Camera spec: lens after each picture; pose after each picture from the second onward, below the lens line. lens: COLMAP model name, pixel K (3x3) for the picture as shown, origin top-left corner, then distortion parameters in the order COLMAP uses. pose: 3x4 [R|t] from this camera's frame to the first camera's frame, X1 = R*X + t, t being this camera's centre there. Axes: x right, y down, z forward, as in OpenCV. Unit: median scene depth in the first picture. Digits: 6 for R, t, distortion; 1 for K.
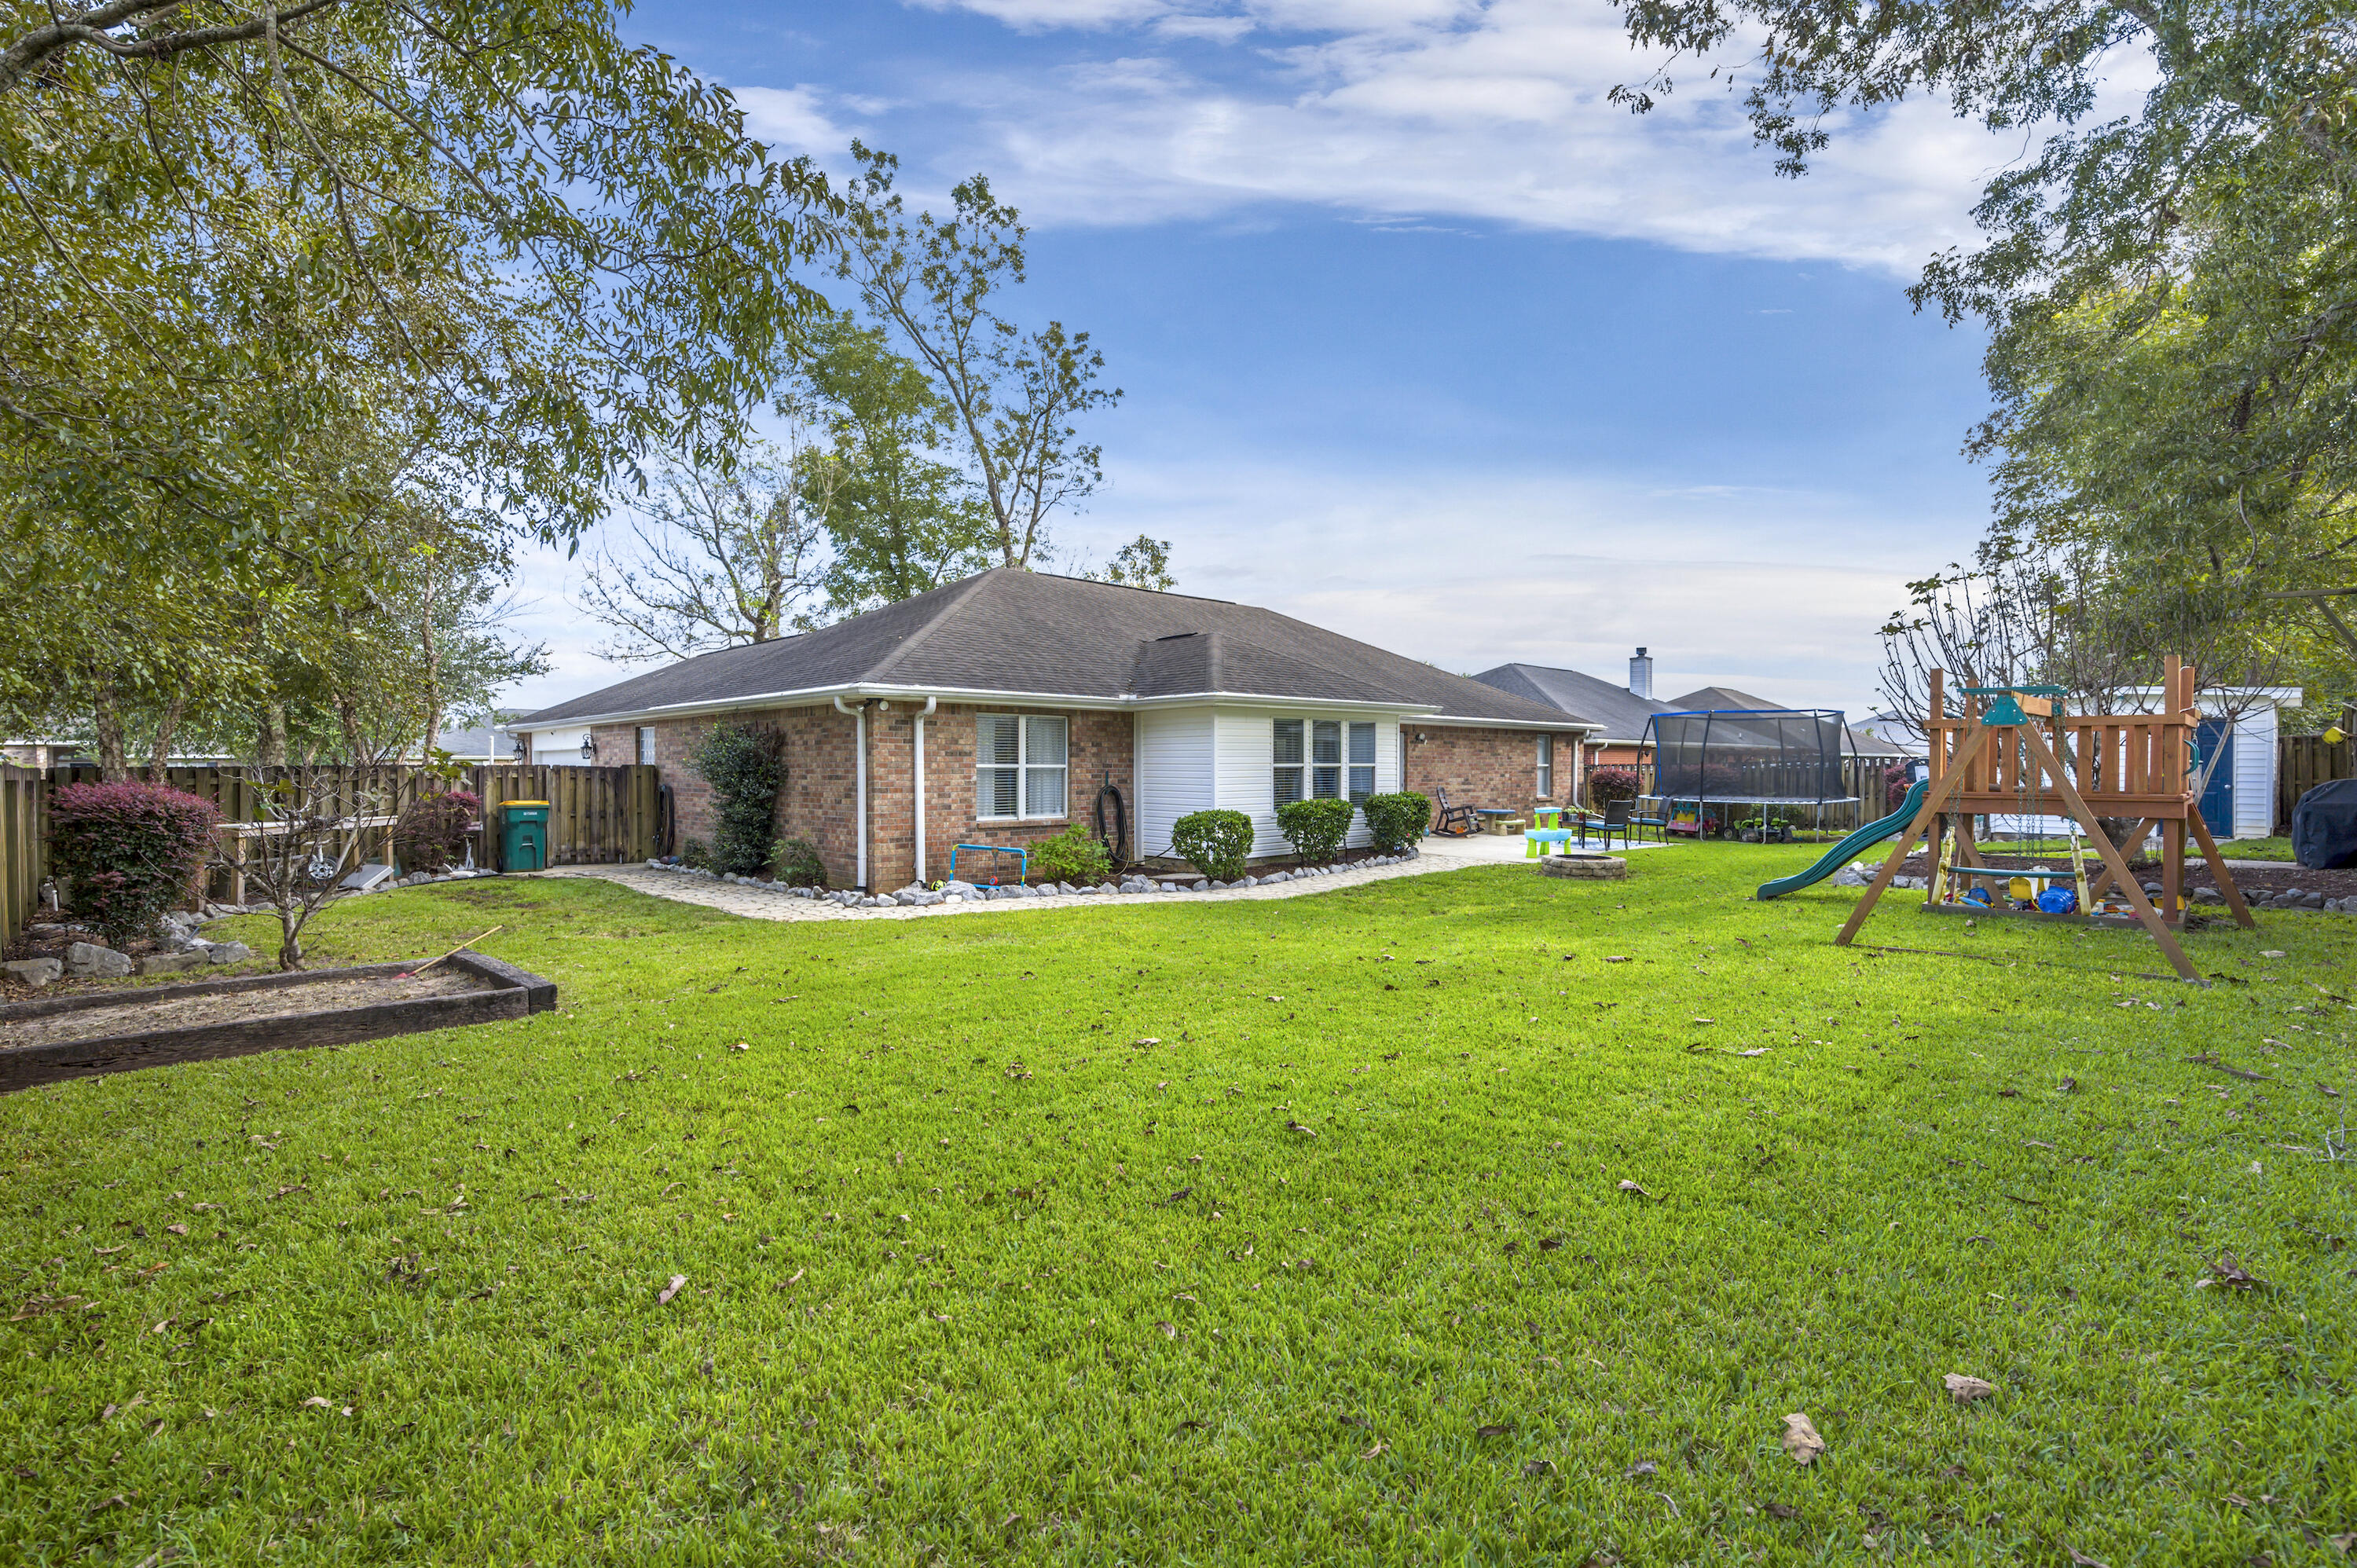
lens RADIAL K [[1052.8, 0, 1166.0], [0, 1052.8, 785.0], [0, 0, 1]] dist [0.005723, 0.000186]
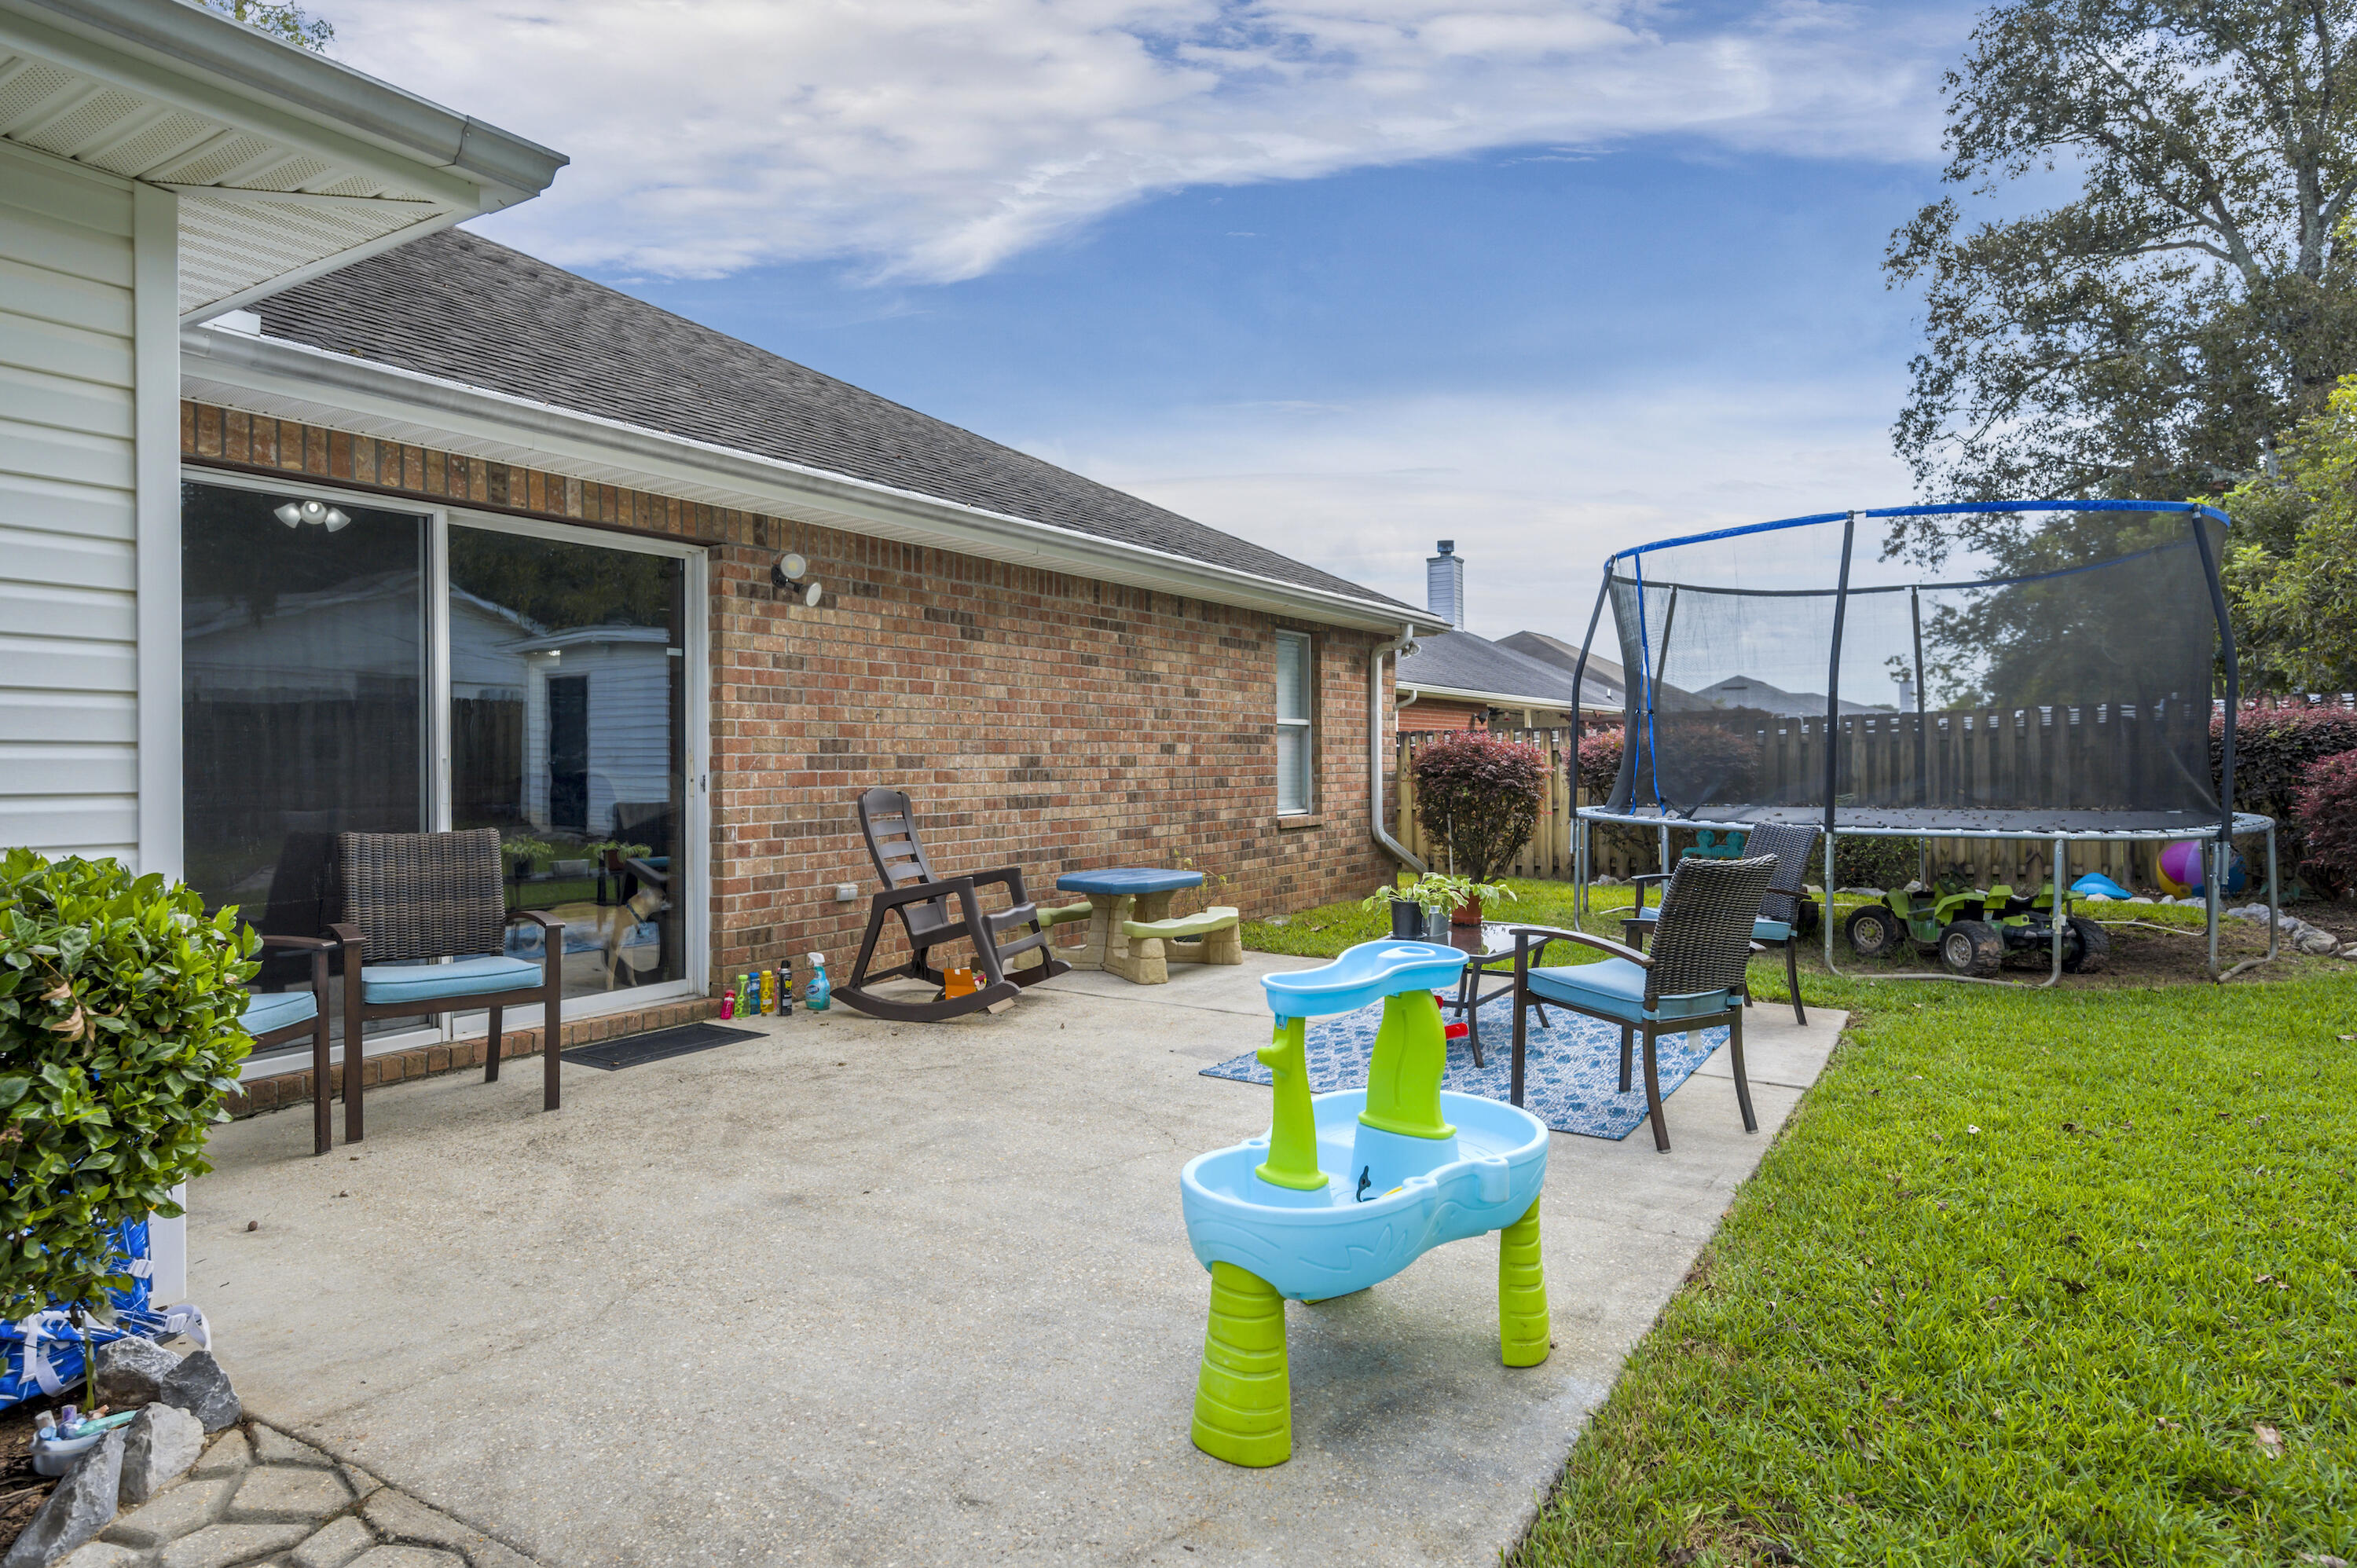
lens RADIAL K [[1358.2, 0, 1173.7], [0, 1358.2, 743.2], [0, 0, 1]] dist [0.008484, 0.002617]
pose [[0.964820, 0.001210, 0.262908, 0.257487], [0.006640, 0.999558, -0.028969, 0.000579], [-0.262827, 0.029696, 0.964386, 0.736082]]
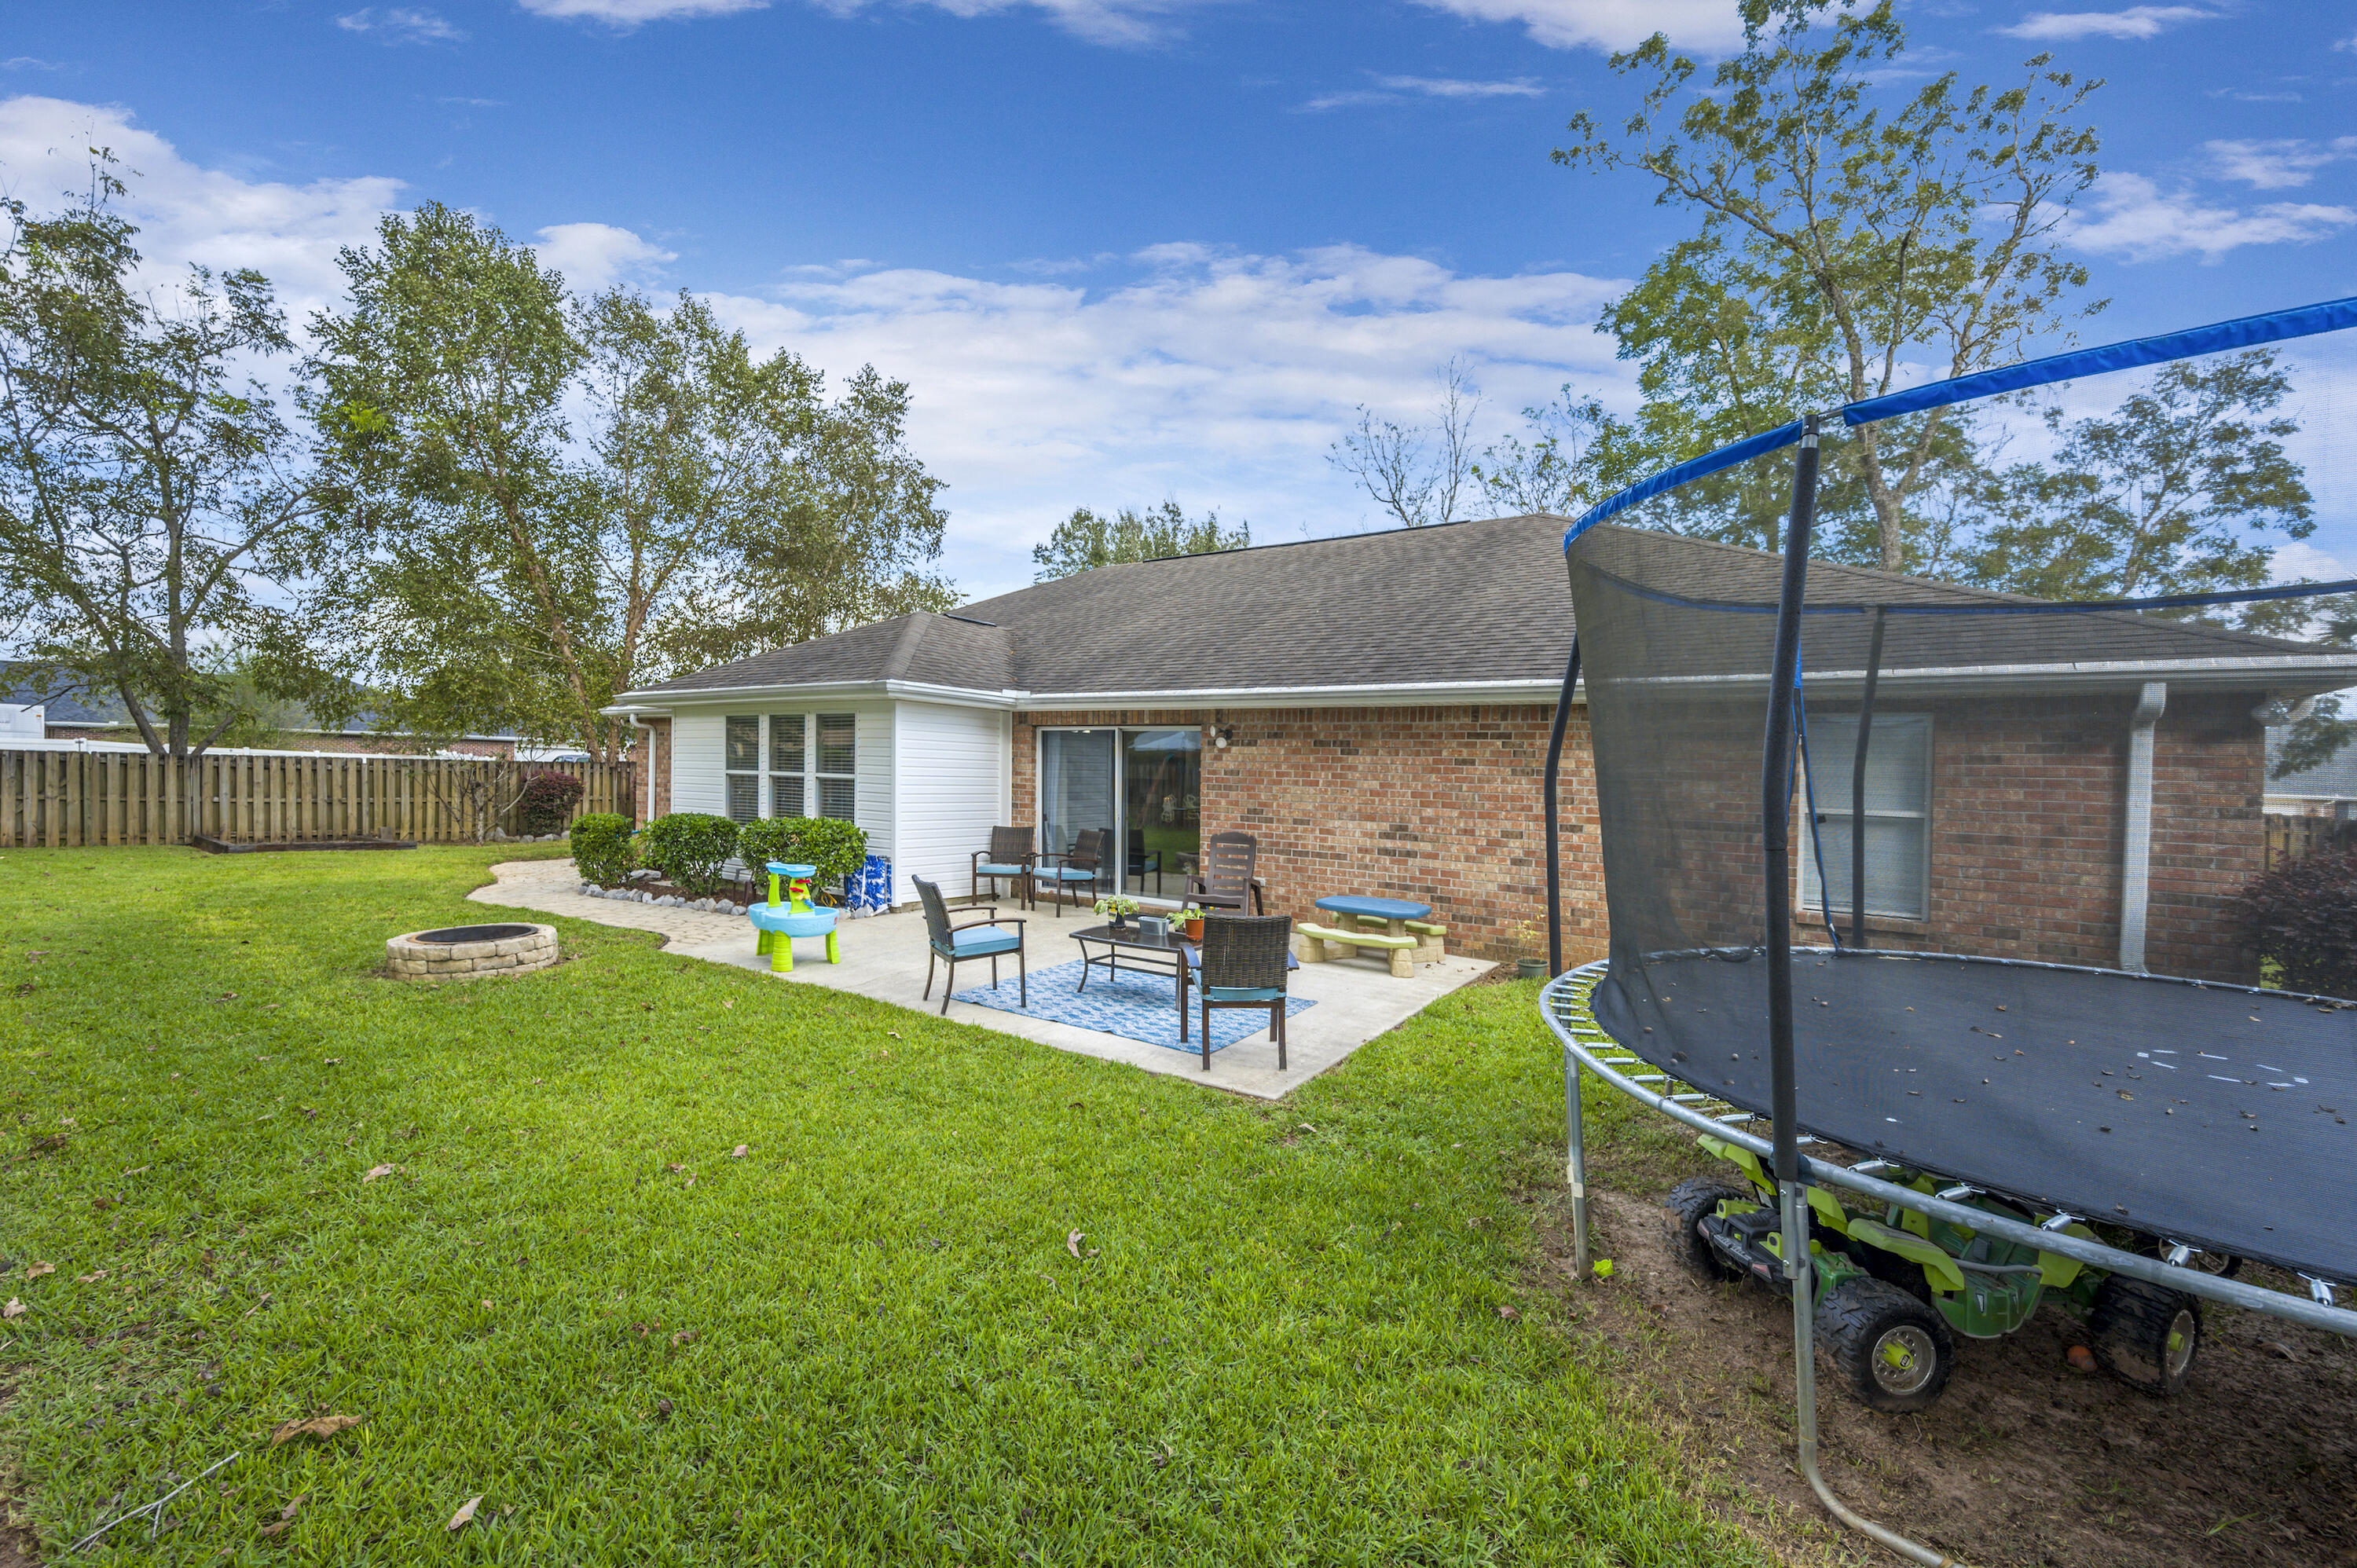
lens RADIAL K [[933.3, 0, 1183.2], [0, 933.3, 792.5], [0, 0, 1]] dist [0.006603, 0.000056]
pose [[0.221353, 0.043466, -0.974225, 0.715837], [-0.038526, 0.998616, 0.035800, -0.033467], [0.974432, 0.029609, 0.222722, 0.928854]]
